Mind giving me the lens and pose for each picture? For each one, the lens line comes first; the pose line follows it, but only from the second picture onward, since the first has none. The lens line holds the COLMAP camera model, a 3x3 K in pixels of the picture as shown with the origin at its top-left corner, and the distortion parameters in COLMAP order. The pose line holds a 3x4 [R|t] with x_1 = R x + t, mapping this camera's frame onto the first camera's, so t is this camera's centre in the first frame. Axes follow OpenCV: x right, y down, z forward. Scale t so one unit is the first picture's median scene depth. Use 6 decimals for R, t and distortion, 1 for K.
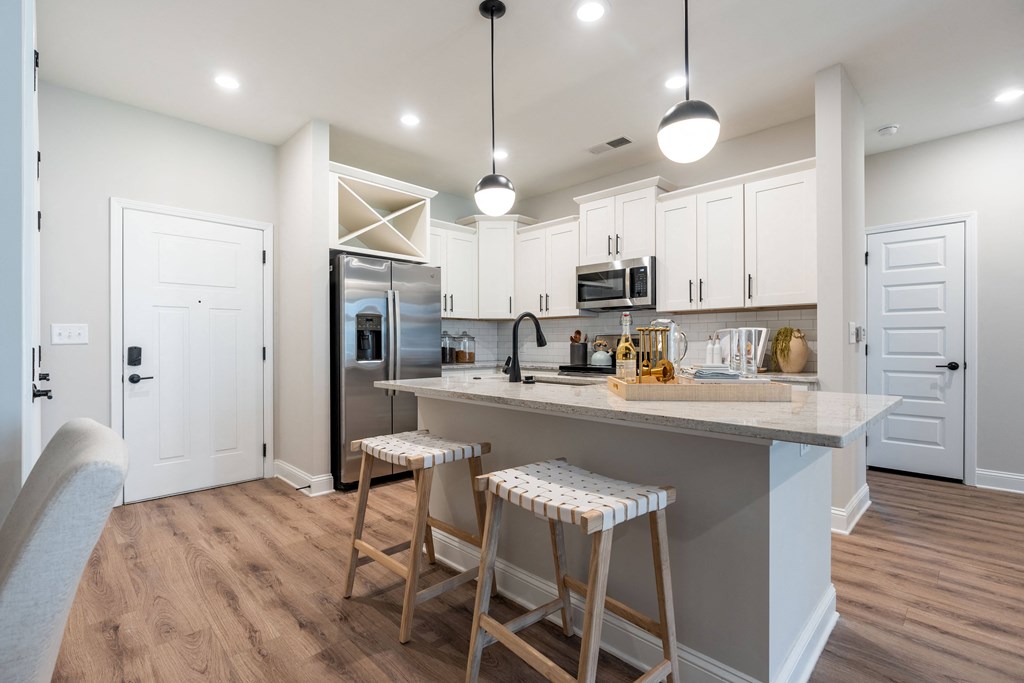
lens RADIAL K [[468.6, 0, 511.4], [0, 468.6, 350.0], [0, 0, 1]] dist [-0.004272, 0.000886]
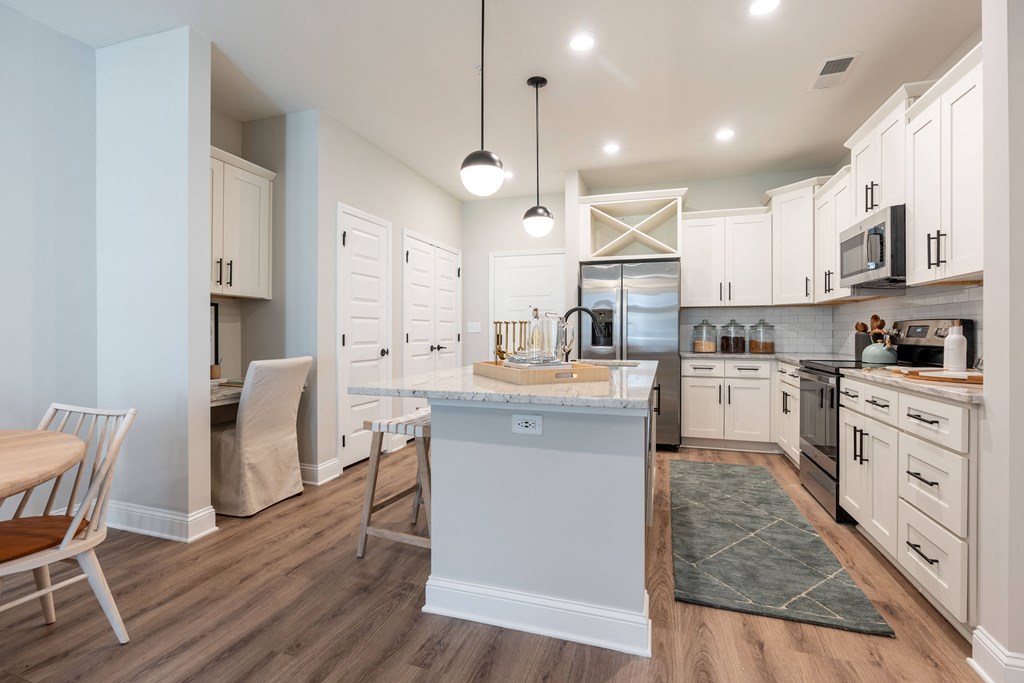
lens RADIAL K [[468.6, 0, 515.8], [0, 468.6, 336.8], [0, 0, 1]] dist [-0.004272, 0.000886]
pose [[0.467154, 0.007068, -0.884147, 0.643420], [-0.014046, 0.999901, 0.000573, 0.000570], [0.884064, 0.012151, 0.467208, 0.189212]]
